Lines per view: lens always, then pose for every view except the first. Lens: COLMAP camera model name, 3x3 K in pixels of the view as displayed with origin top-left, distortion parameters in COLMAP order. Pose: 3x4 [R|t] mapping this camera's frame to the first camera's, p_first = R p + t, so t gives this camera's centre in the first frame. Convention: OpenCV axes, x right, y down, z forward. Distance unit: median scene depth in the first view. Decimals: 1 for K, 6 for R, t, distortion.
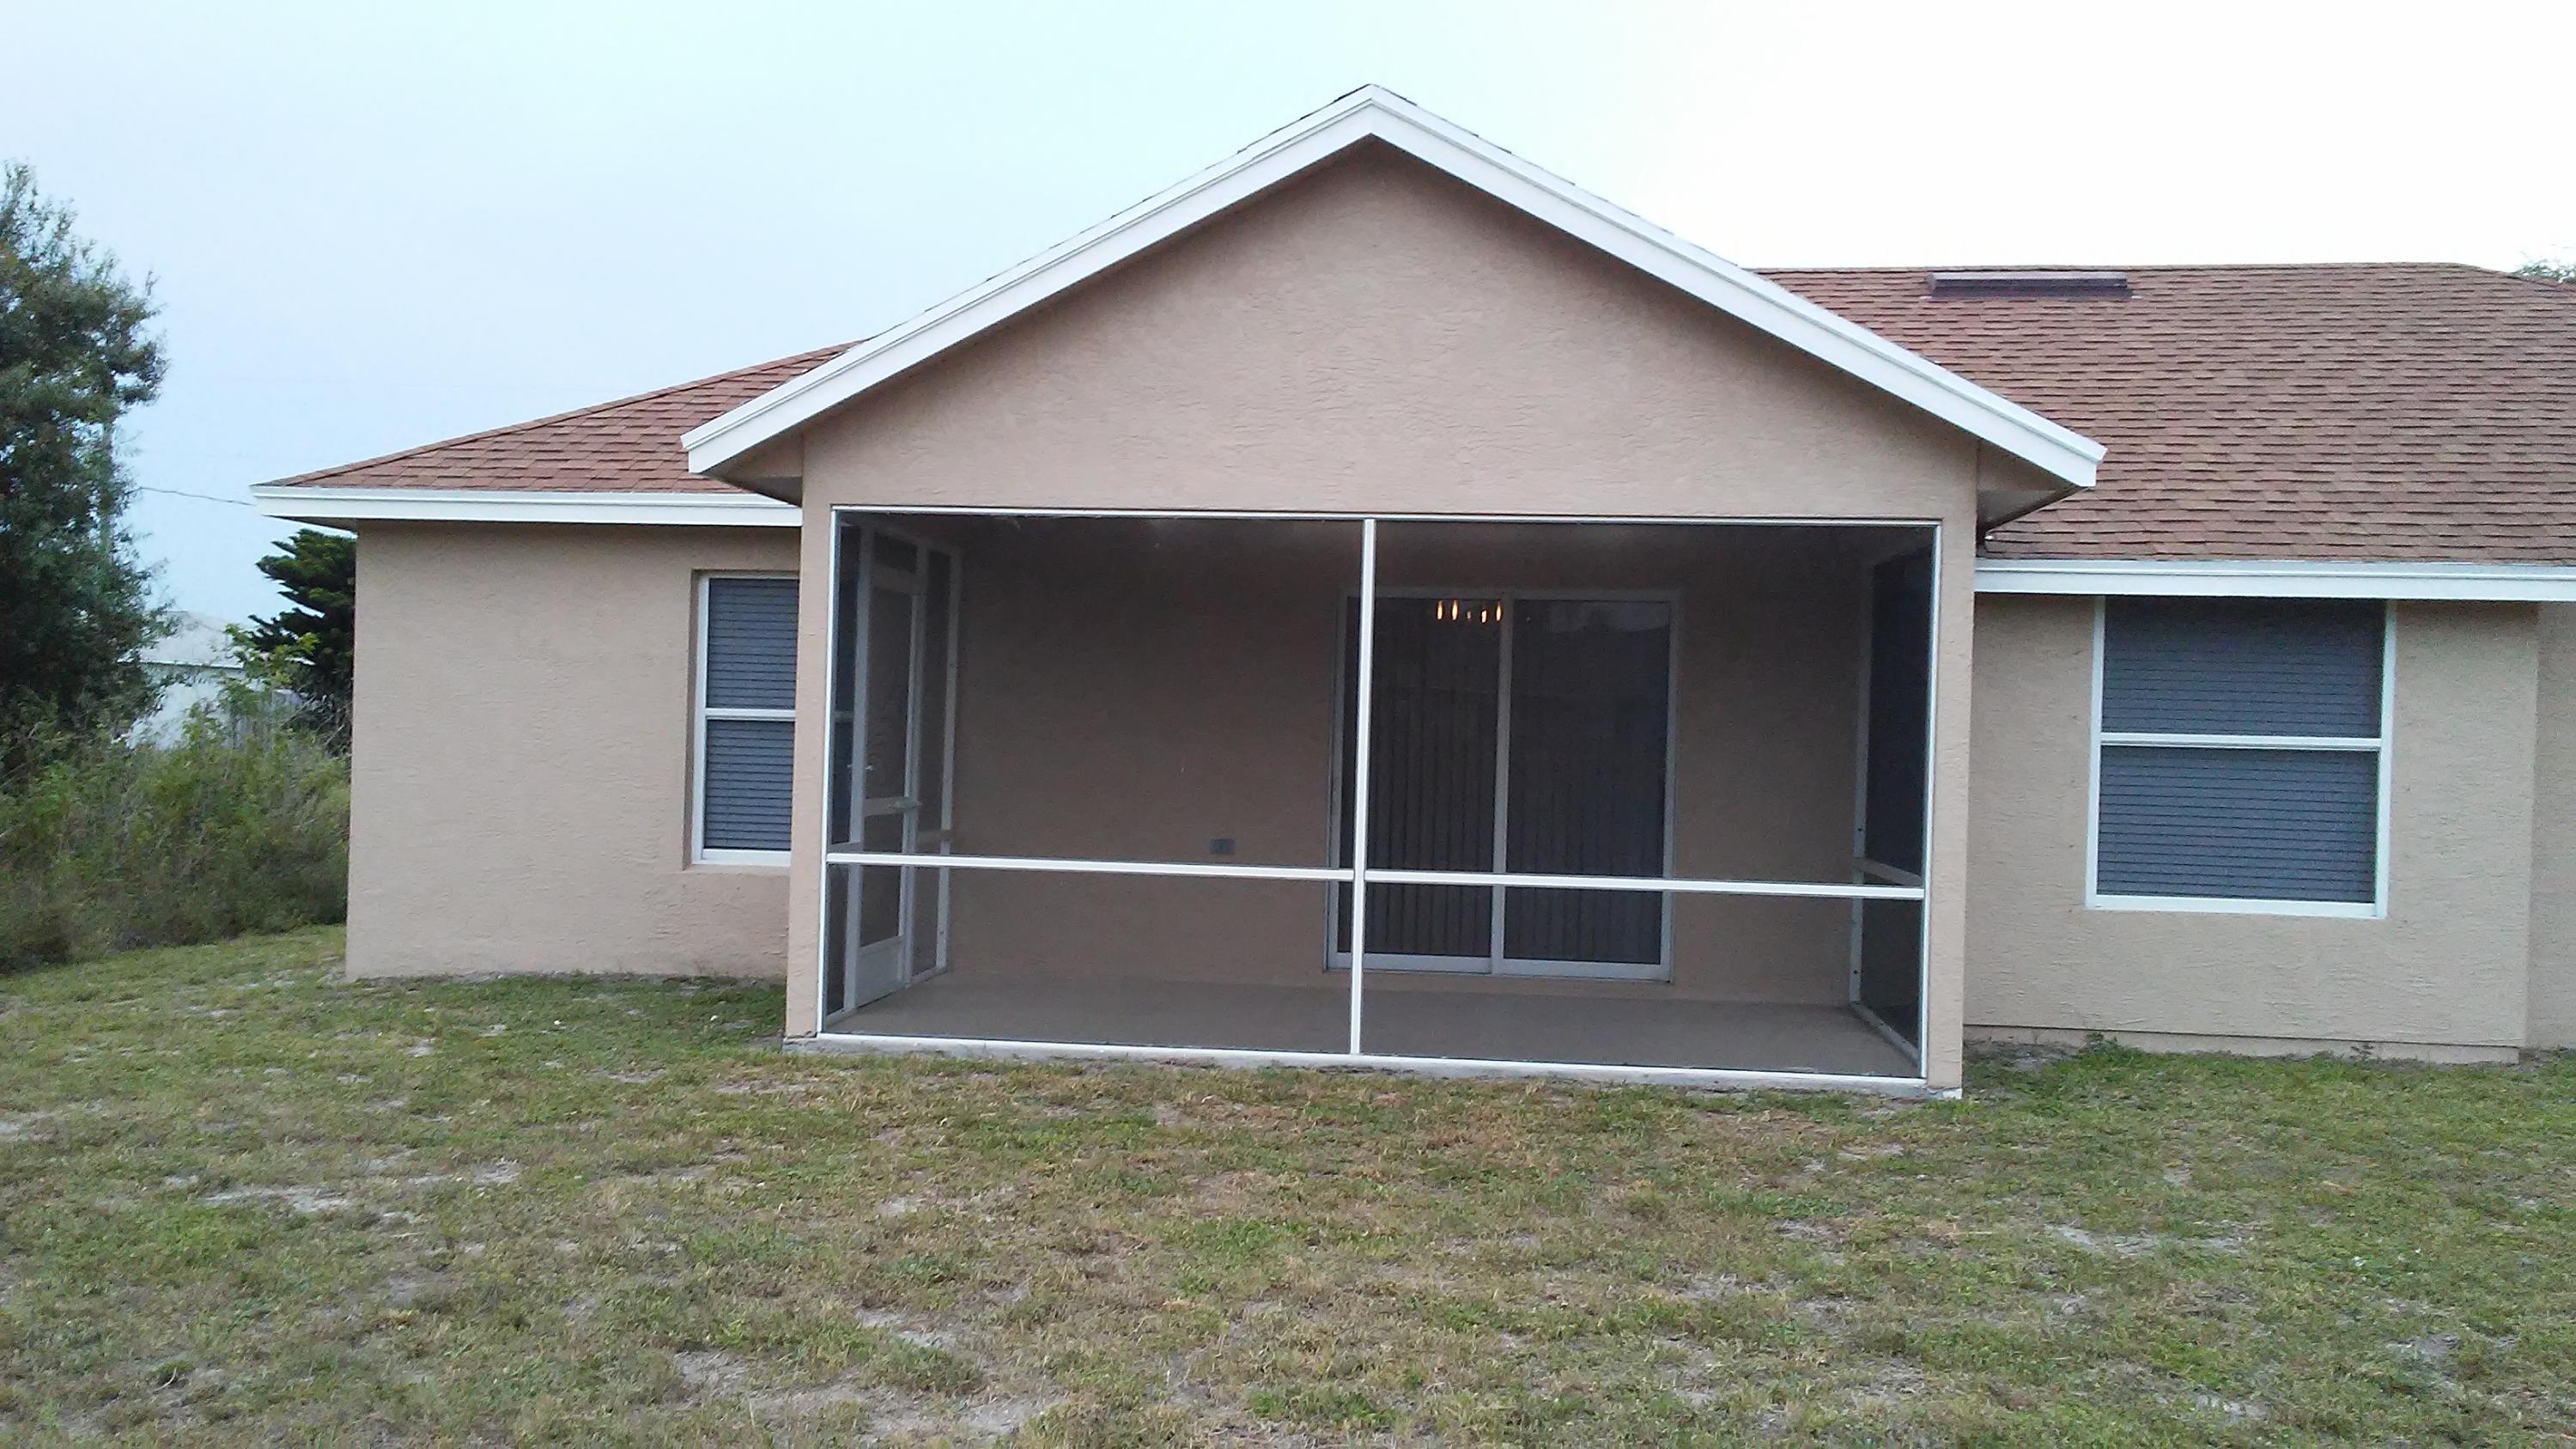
lens RADIAL K [[2241.8, 0, 1266.3], [0, 2241.8, 725.1], [0, 0, 1]] dist [0.036475, 0.109670]
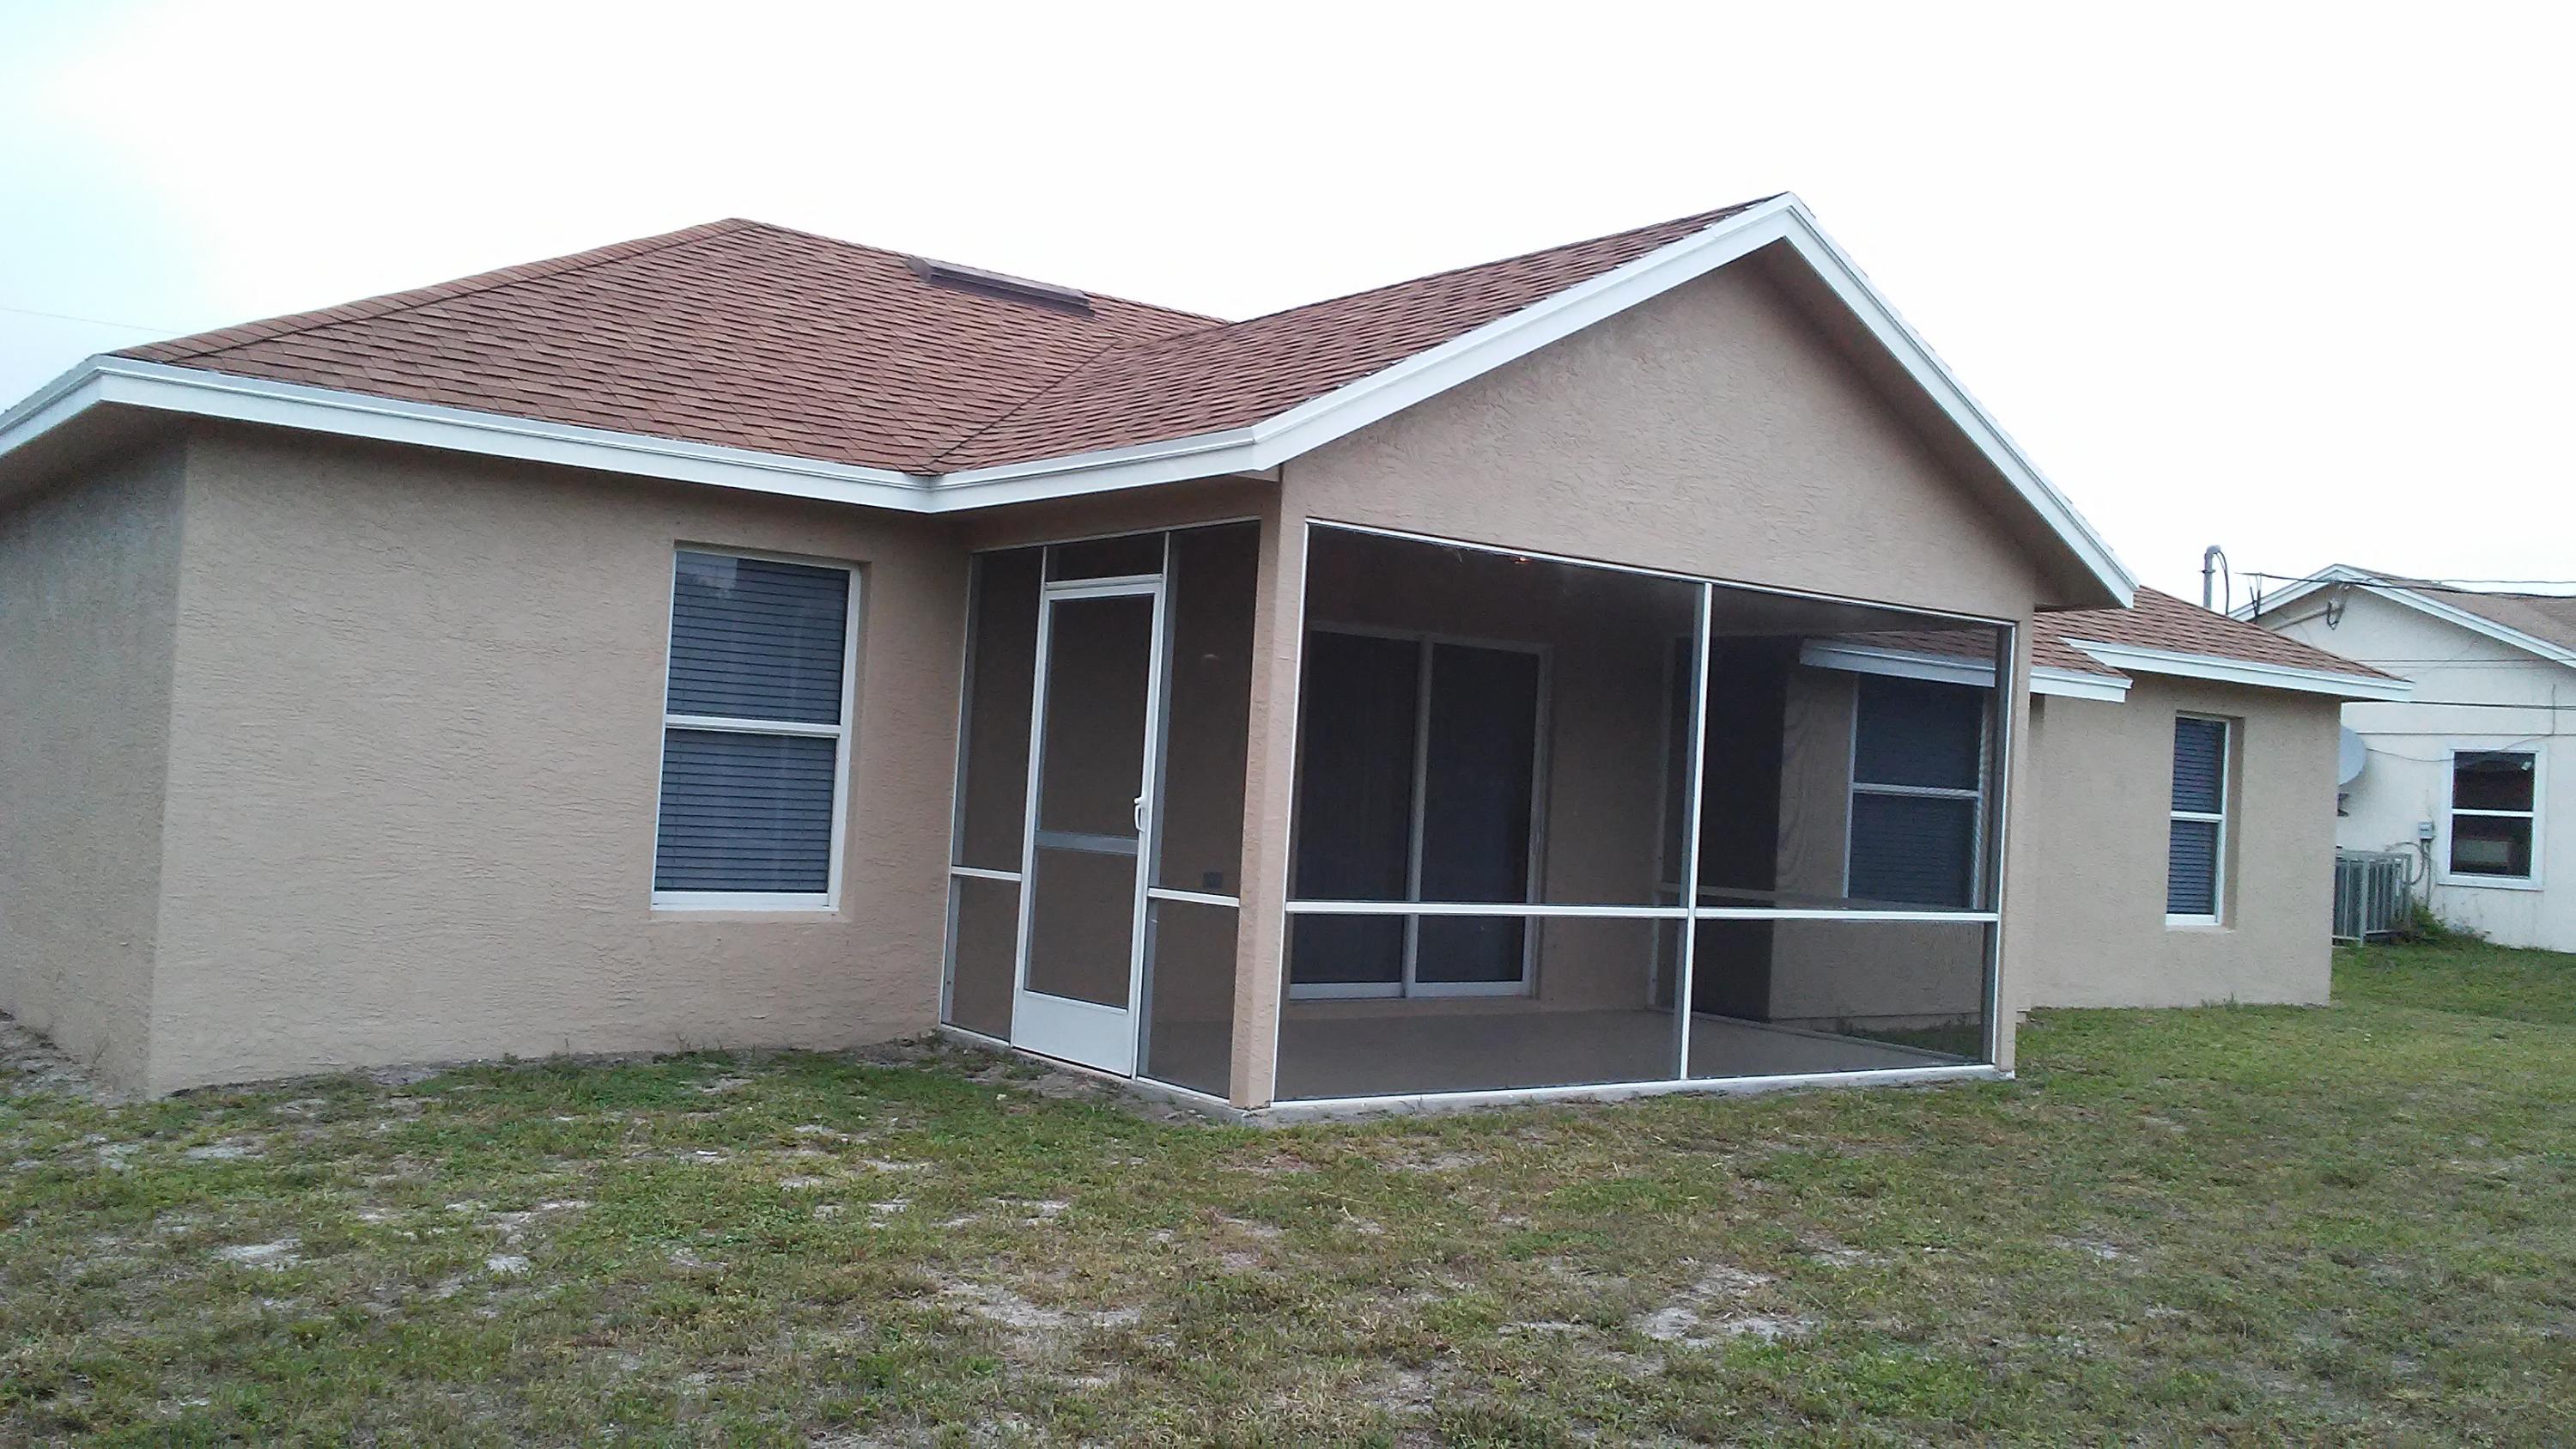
lens RADIAL K [[2241.8, 0, 1266.3], [0, 2241.8, 725.1], [0, 0, 1]] dist [0.036475, 0.109670]
pose [[0.717468, 0.033302, 0.695795, -0.748370], [-0.036629, 0.999278, -0.010058, -0.004116], [-0.695627, -0.018270, 0.718170, 0.323183]]
